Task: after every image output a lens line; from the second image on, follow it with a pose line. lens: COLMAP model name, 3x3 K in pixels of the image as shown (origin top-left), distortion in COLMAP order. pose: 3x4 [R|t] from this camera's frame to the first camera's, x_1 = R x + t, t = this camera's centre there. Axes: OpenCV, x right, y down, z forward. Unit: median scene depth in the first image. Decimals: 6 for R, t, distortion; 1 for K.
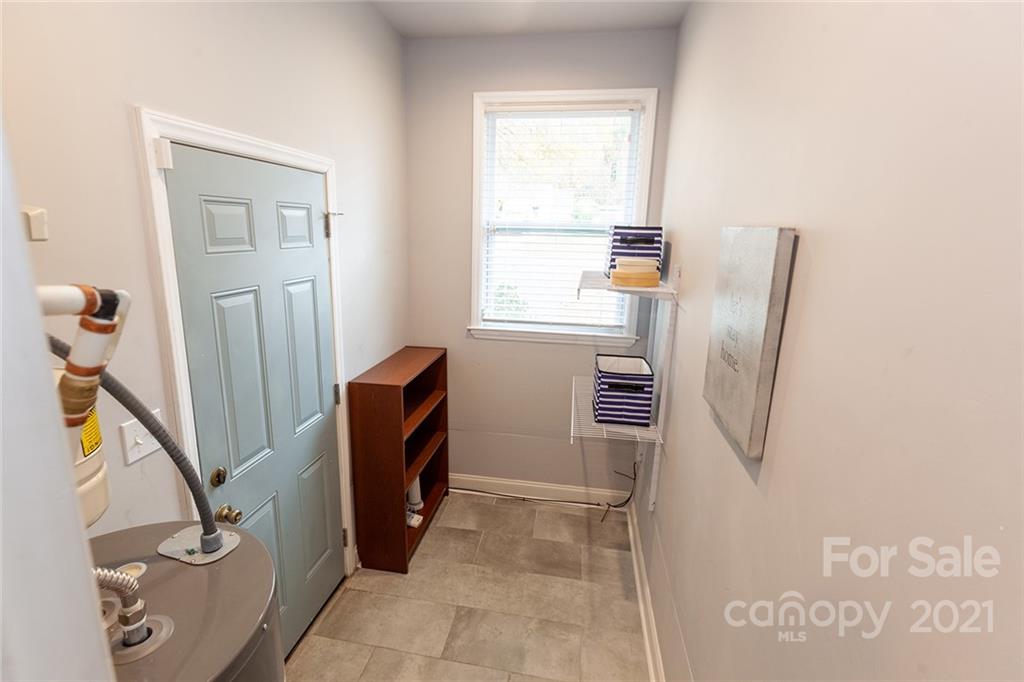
lens RADIAL K [[463.1, 0, 506.8], [0, 463.1, 332.6], [0, 0, 1]] dist [-0.003214, -0.000744]
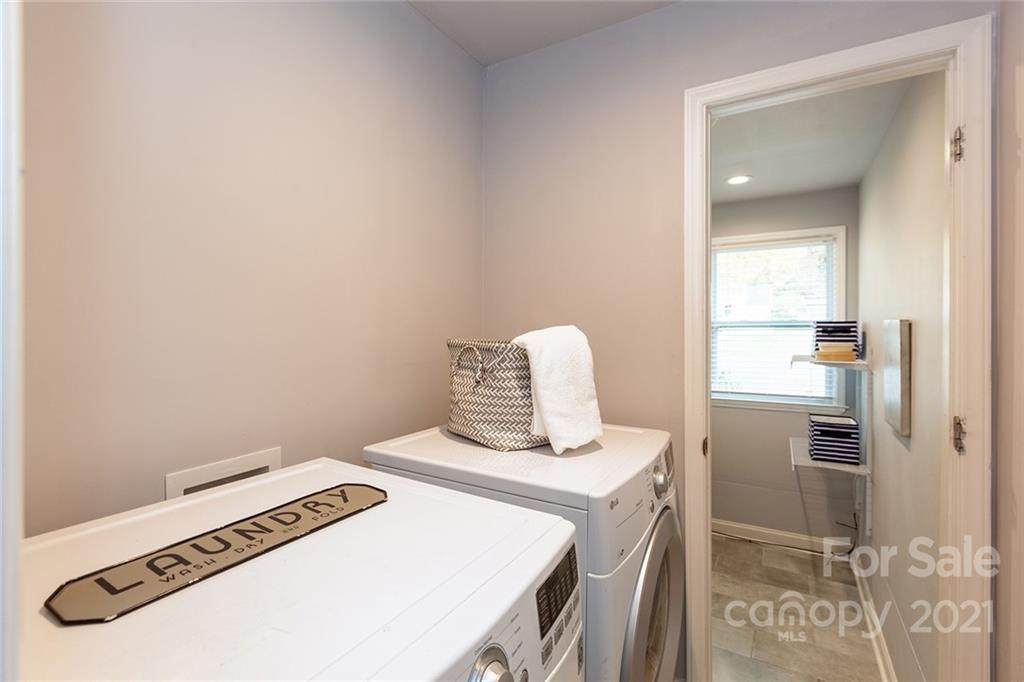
lens RADIAL K [[485.1, 0, 494.4], [0, 485.1, 333.6], [0, 0, 1]] dist [0.004619, 0.000287]
pose [[0.927911, -0.026626, -0.371850, -0.132053], [-0.053629, 0.977538, -0.203820, 0.163208], [0.368925, 0.209069, 0.905640, -0.710584]]
